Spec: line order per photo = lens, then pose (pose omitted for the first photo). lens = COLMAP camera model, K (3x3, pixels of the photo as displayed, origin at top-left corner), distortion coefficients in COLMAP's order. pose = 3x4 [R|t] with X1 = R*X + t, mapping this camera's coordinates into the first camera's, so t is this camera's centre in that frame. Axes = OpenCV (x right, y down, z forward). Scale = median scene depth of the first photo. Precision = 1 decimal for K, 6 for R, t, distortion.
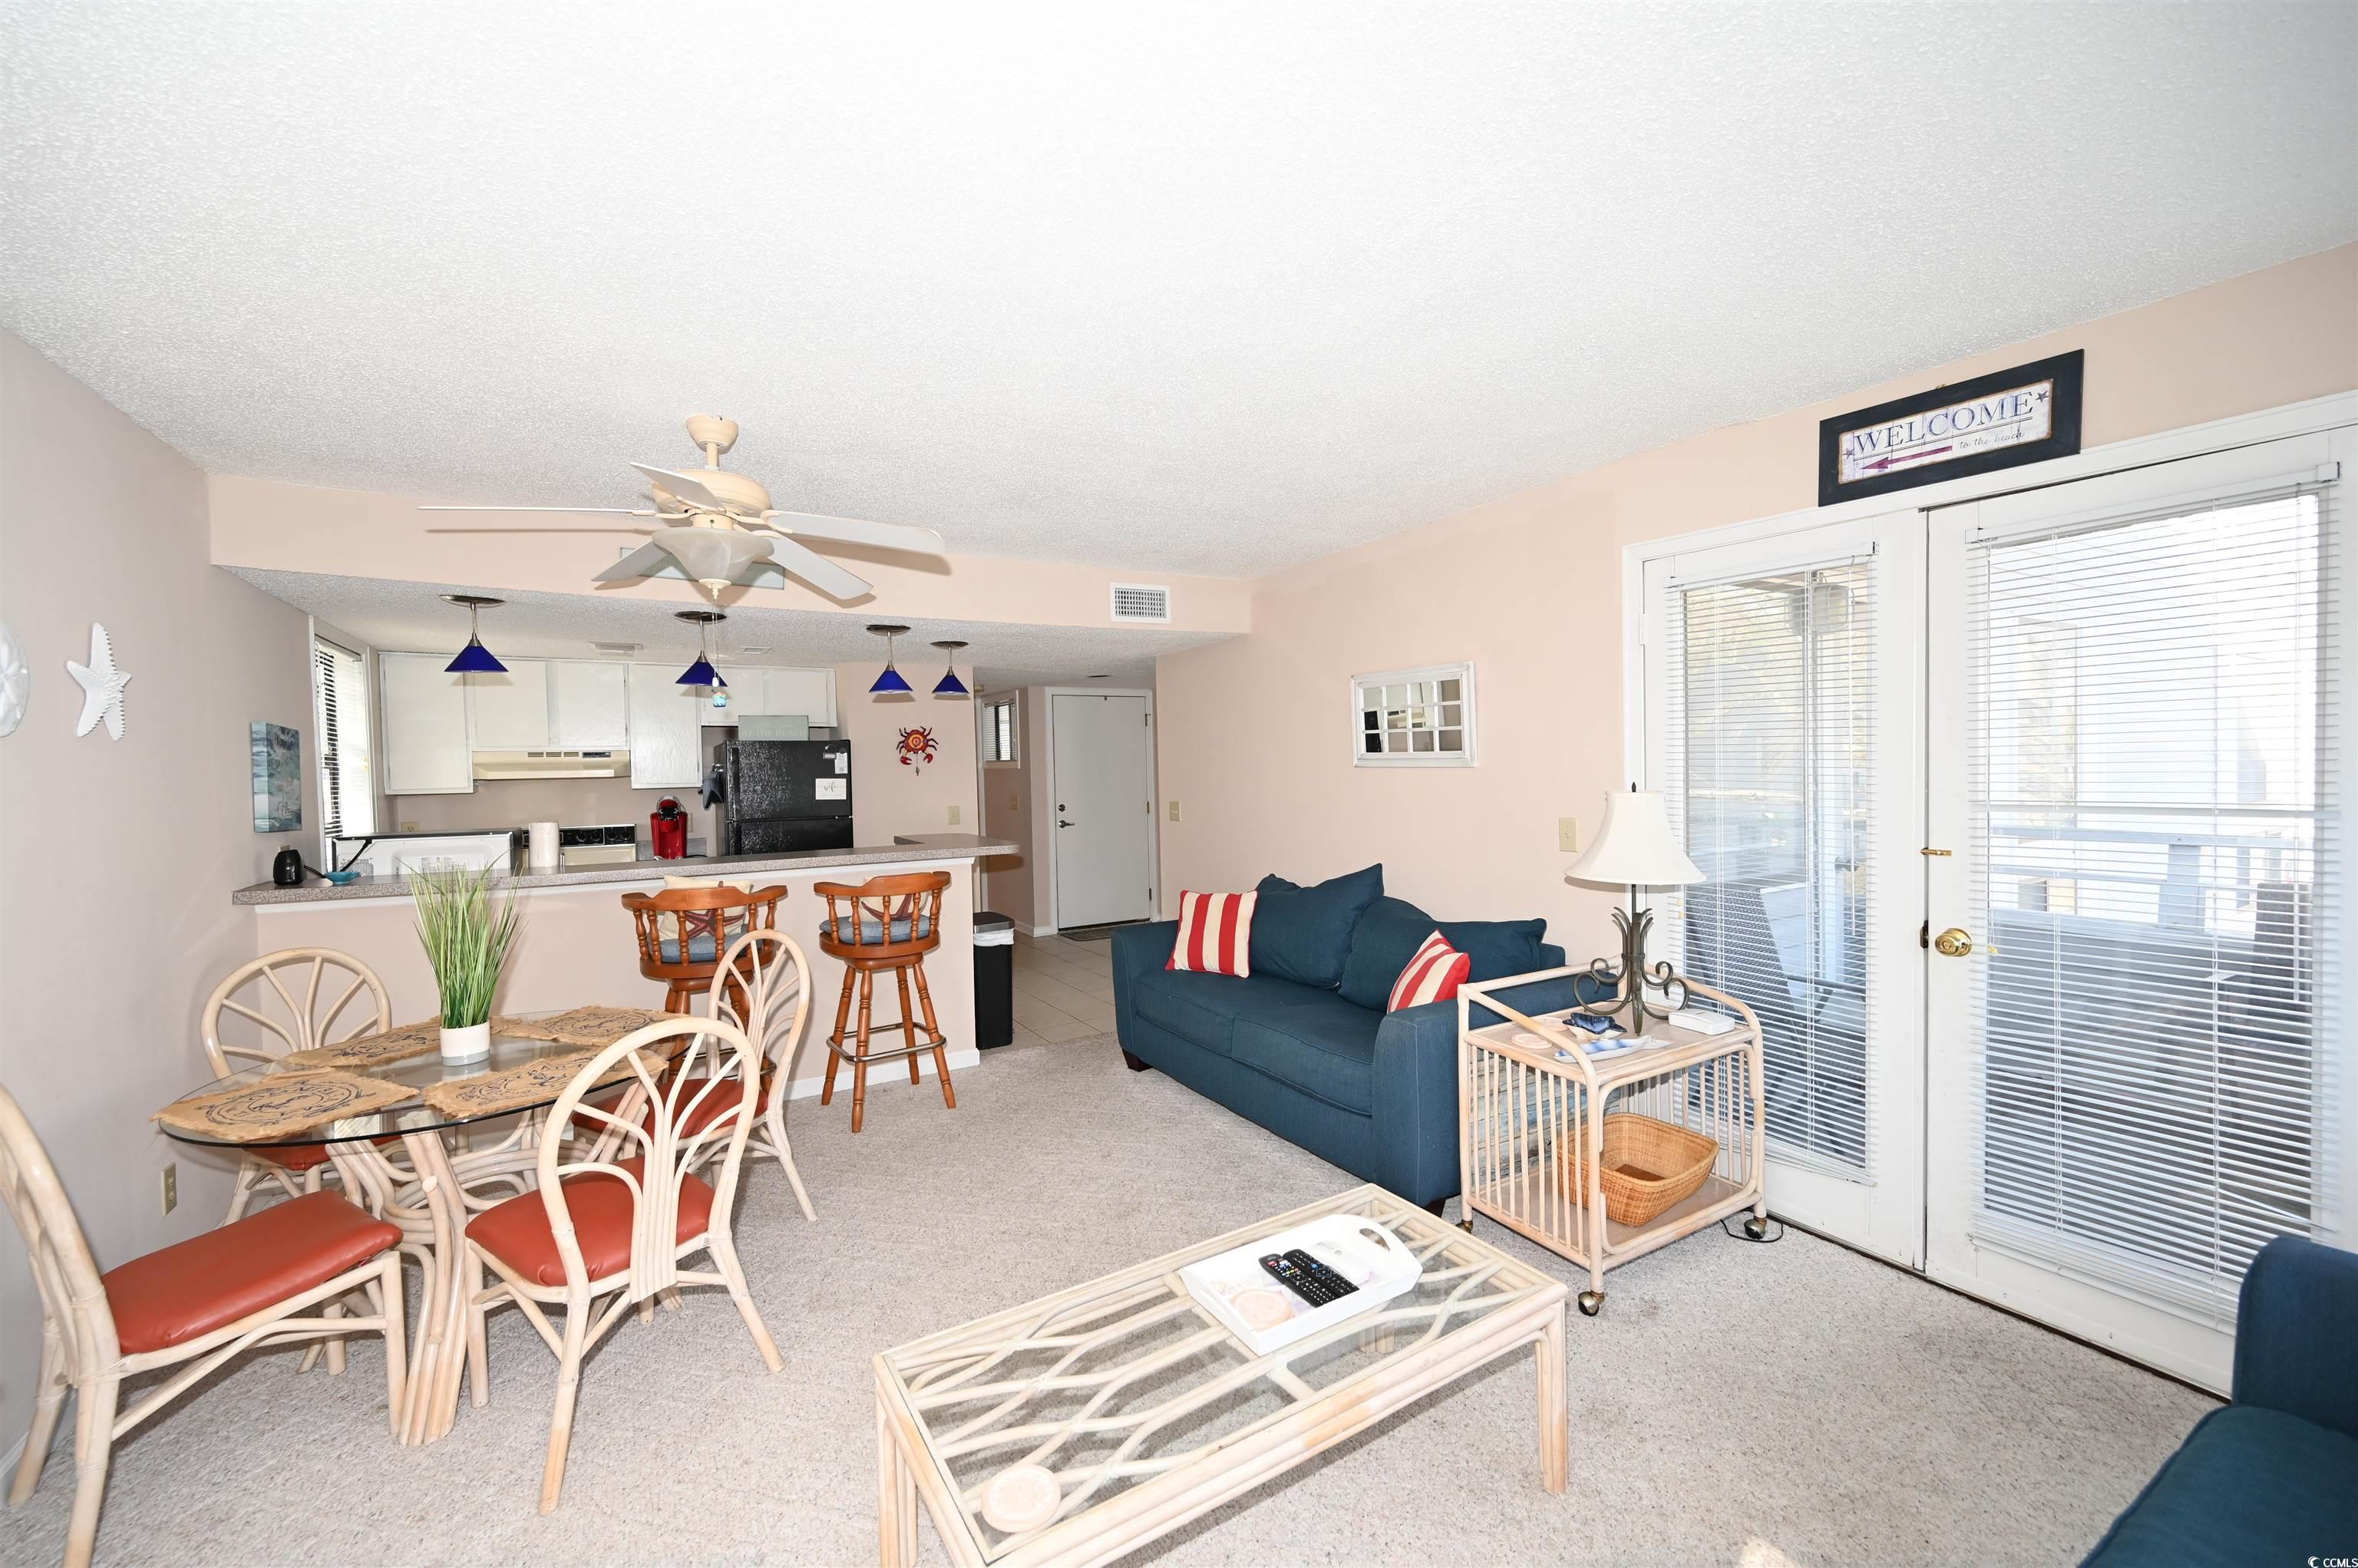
lens RADIAL K [[934.0, 0, 1179.3], [0, 934.0, 786.5], [0, 0, 1]] dist [0.004212, 0.000041]
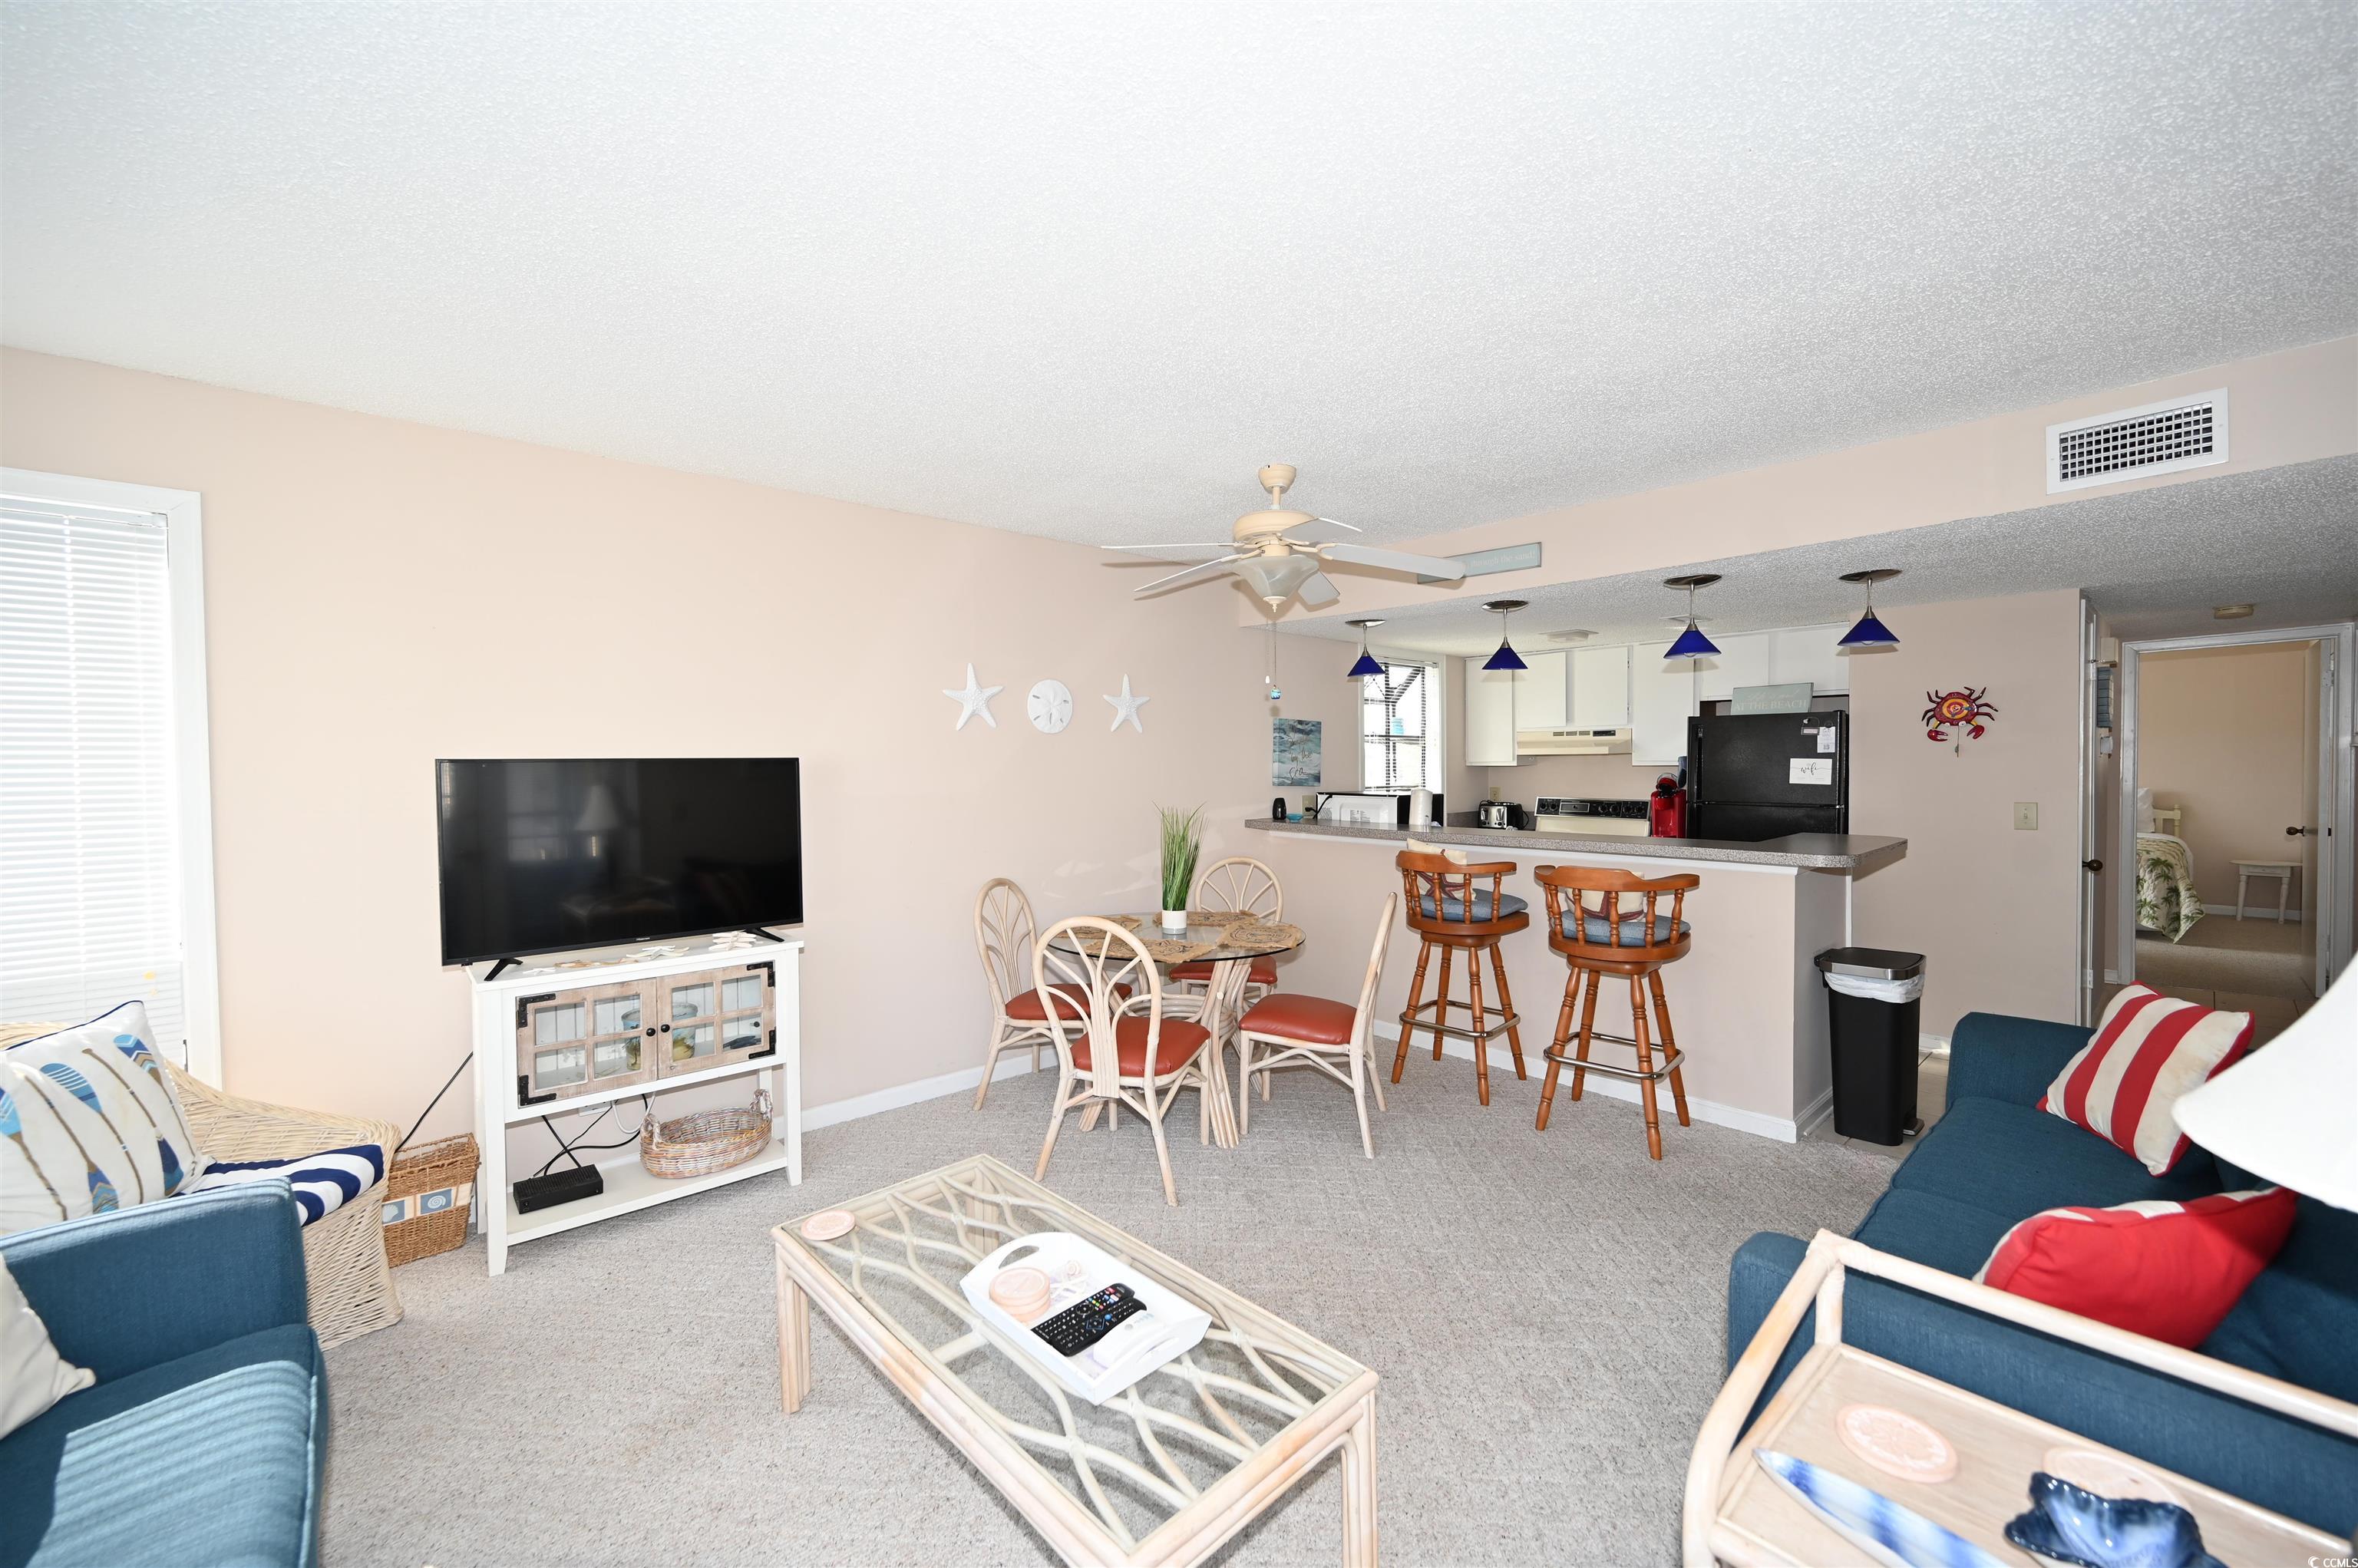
lens RADIAL K [[934.0, 0, 1179.3], [0, 934.0, 786.5], [0, 0, 1]] dist [0.004212, 0.000041]
pose [[0.192301, 0.043979, -0.980350, 0.465323], [-0.017124, 0.998994, 0.041457, -0.012117], [0.981187, 0.008815, 0.192861, 0.415450]]
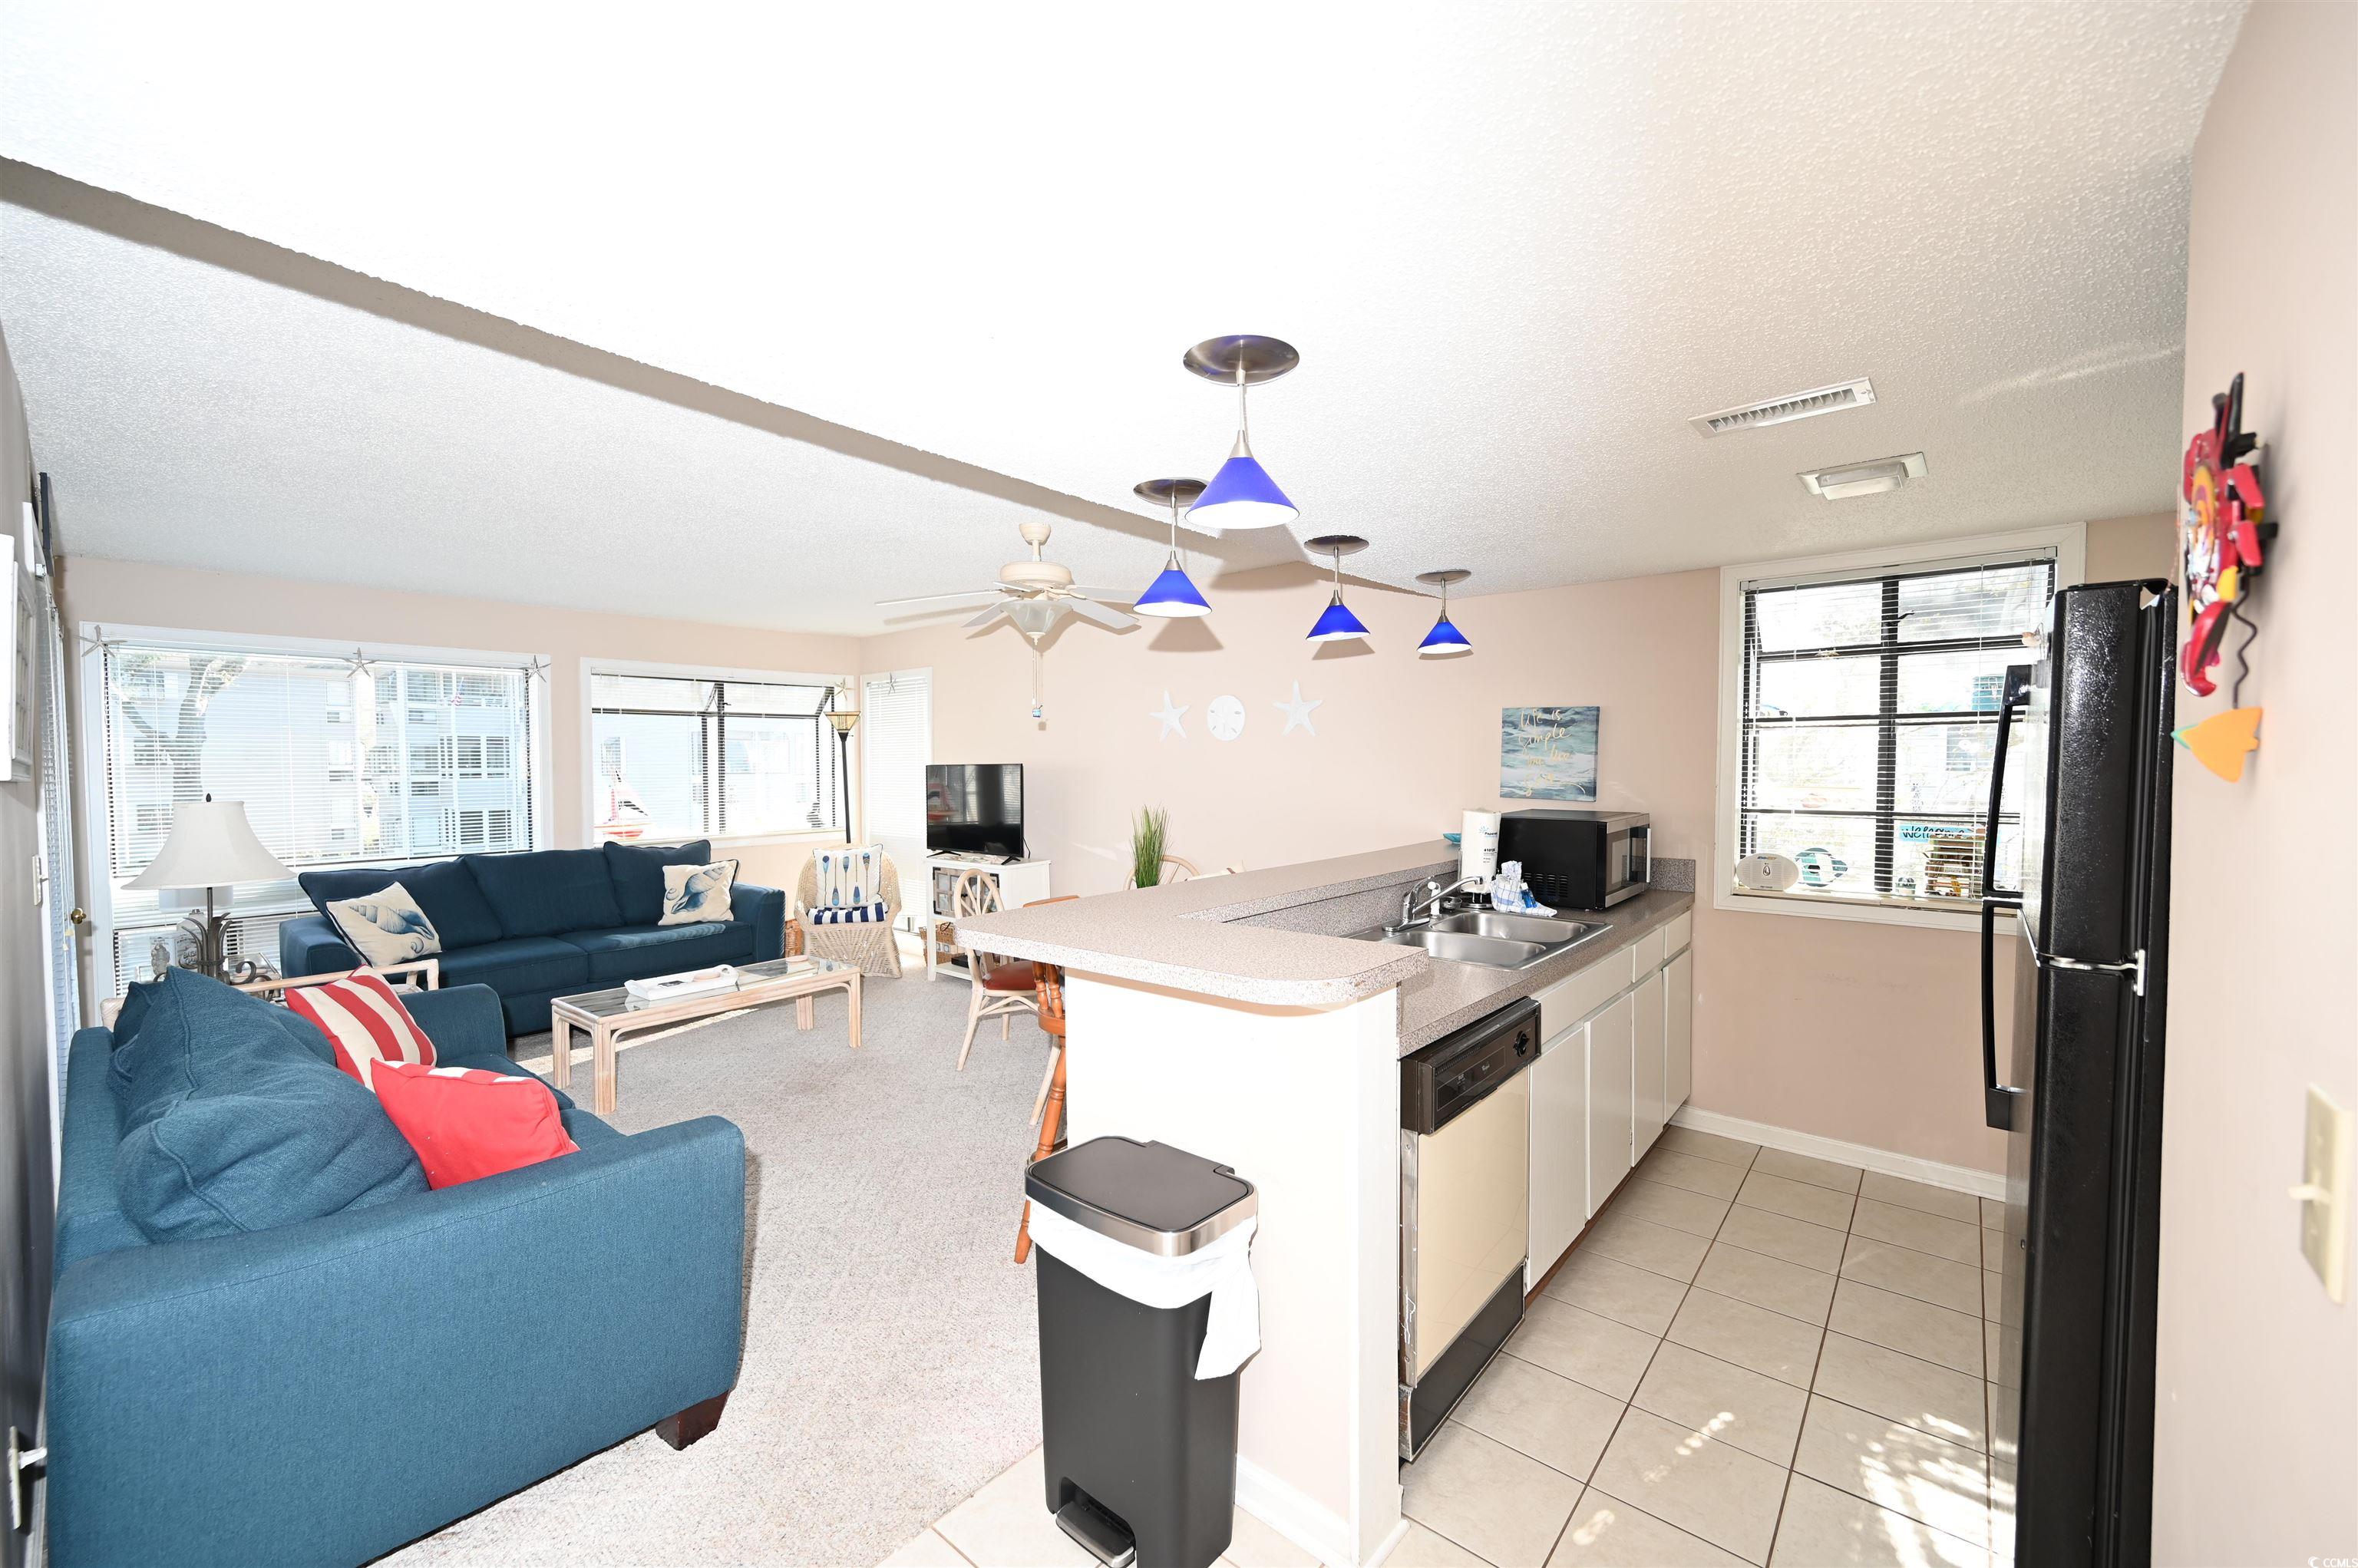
lens RADIAL K [[935.0, 0, 1172.3], [0, 935.0, 801.5], [0, 0, 1]] dist [0.001465, 0.000206]
pose [[-0.952367, 0.040921, -0.302196, -0.156679], [0.021644, 0.997527, 0.066867, -0.030523], [0.304185, 0.057142, -0.950898, 1.631402]]
